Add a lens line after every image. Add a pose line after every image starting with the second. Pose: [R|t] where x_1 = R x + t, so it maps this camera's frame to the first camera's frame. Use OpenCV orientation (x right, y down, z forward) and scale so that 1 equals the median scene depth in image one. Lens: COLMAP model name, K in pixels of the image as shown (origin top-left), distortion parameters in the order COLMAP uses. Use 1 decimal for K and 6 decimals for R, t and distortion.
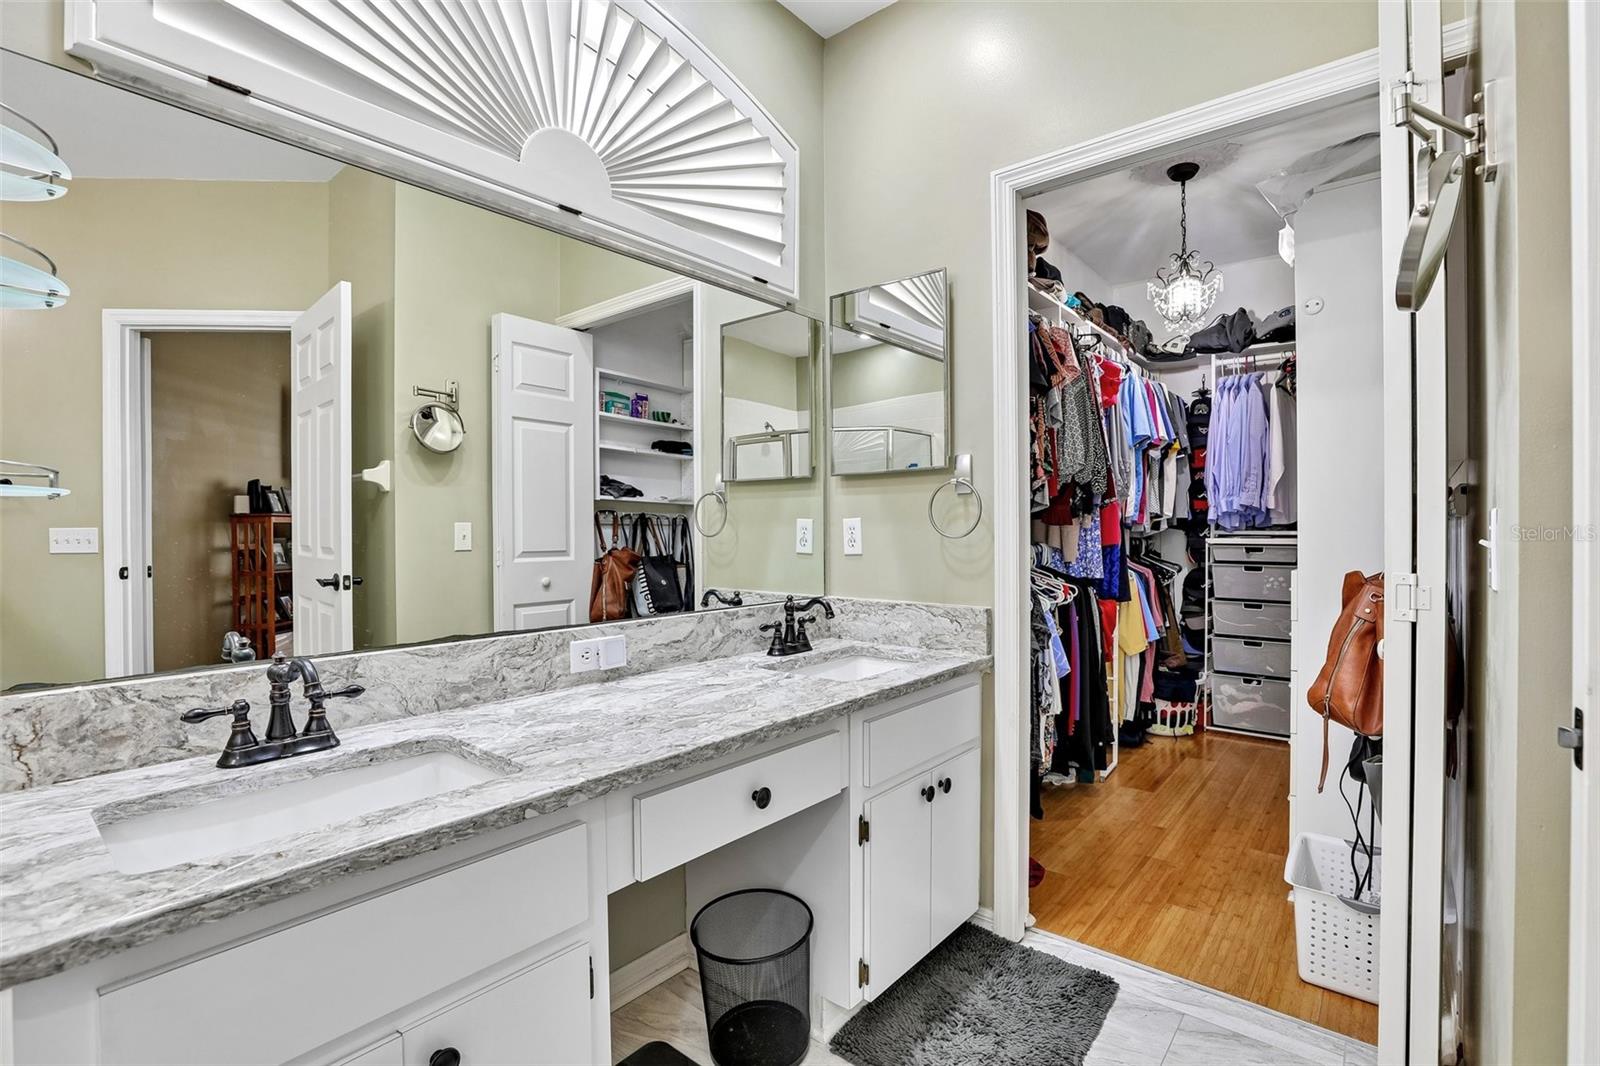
lens RADIAL K [[733.6, 0, 800.0], [0, 733.6, 533.0], [0, 0, 1]] dist [-0.001178, 0.013015]
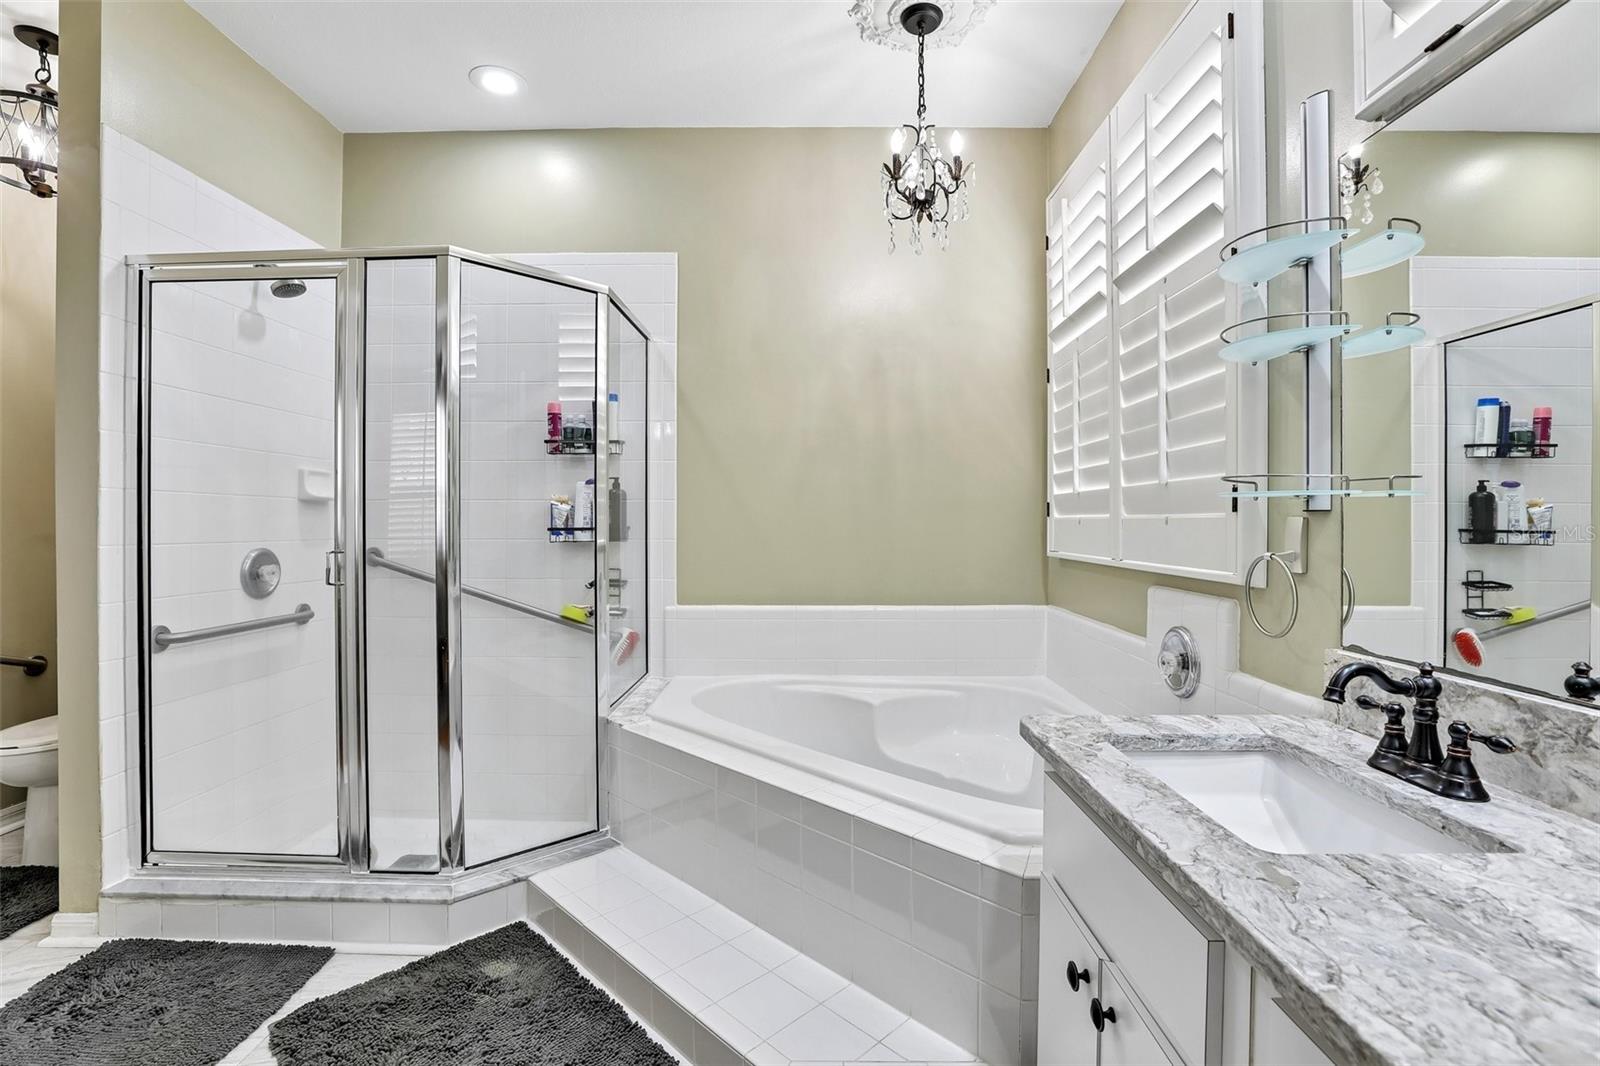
lens RADIAL K [[567.5, 0, 729.5], [0, 567.5, 524.4], [0, 0, 1]] dist [-0.000631, 0.004175]
pose [[-0.776644, 0.004527, -0.629924, 0.313249], [-0.000461, 0.999970, 0.007756, -0.007081], [0.629940, 0.006314, -0.776618, 0.865648]]
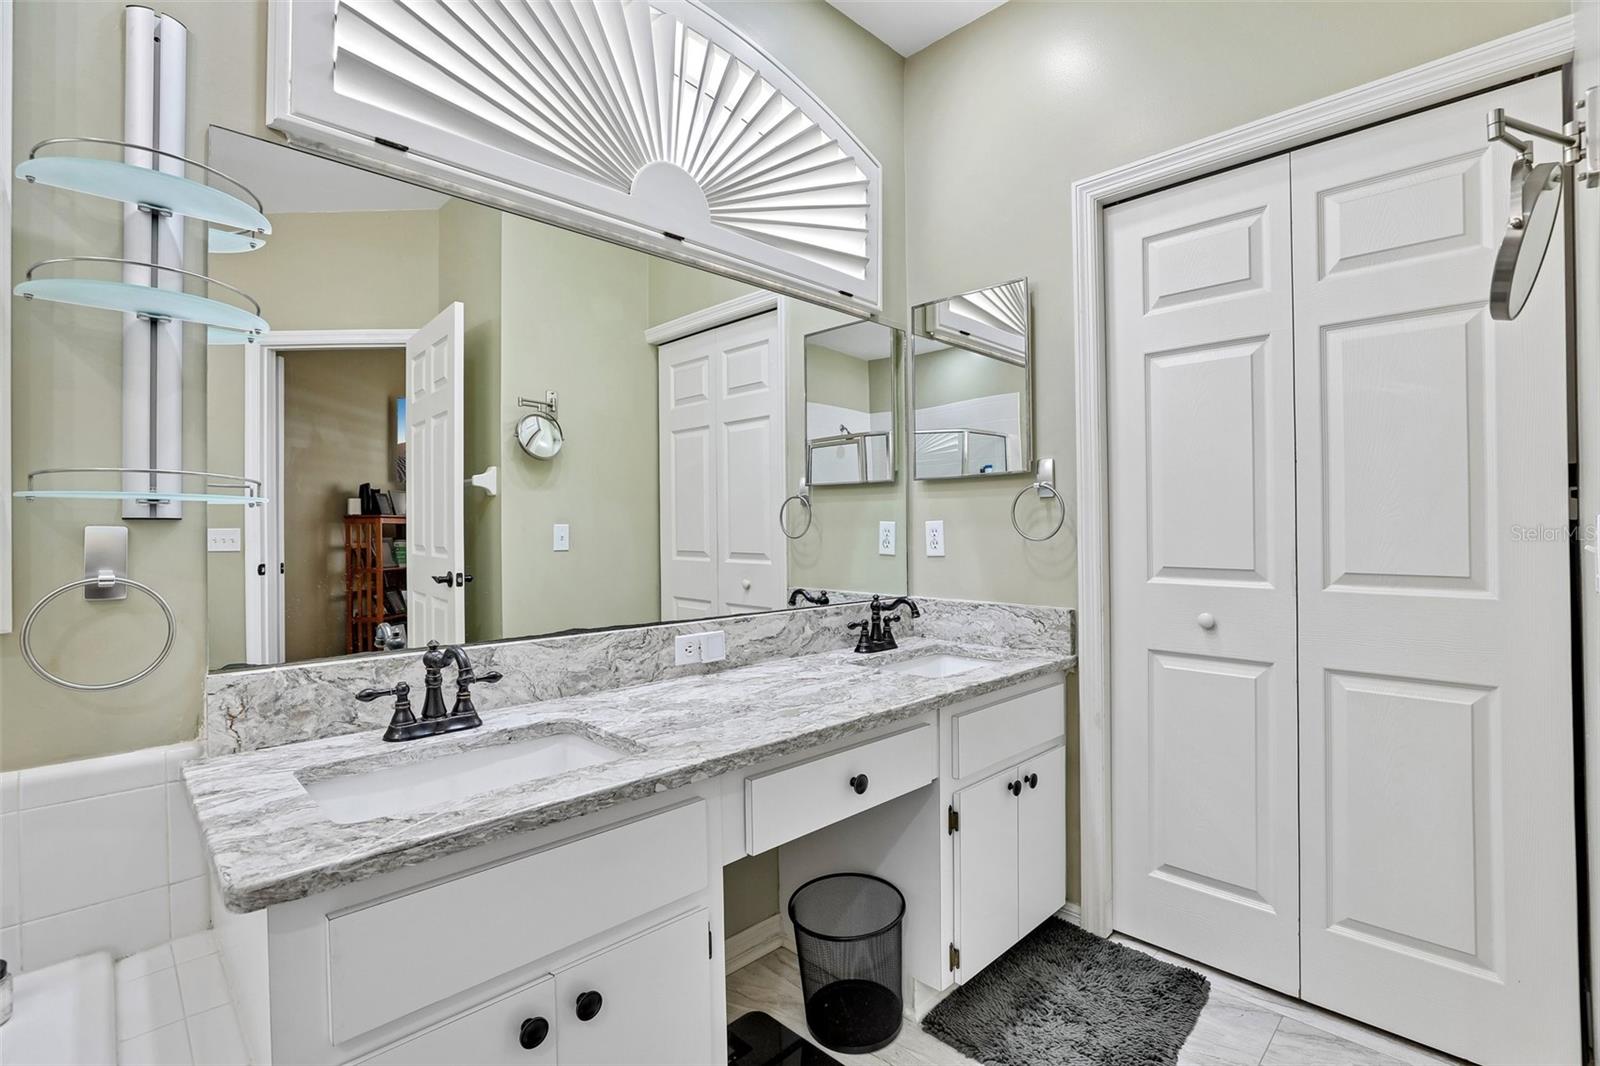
lens RADIAL K [[741.6, 0, 798.9], [0, 741.6, 521.8], [0, 0, 1]] dist [0.013318, -0.000254]
pose [[0.996301, 0.000381, -0.085935, -0.042092], [-0.001632, 0.999894, -0.014495, -0.004751], [0.085921, 0.014582, 0.996195, -0.081772]]
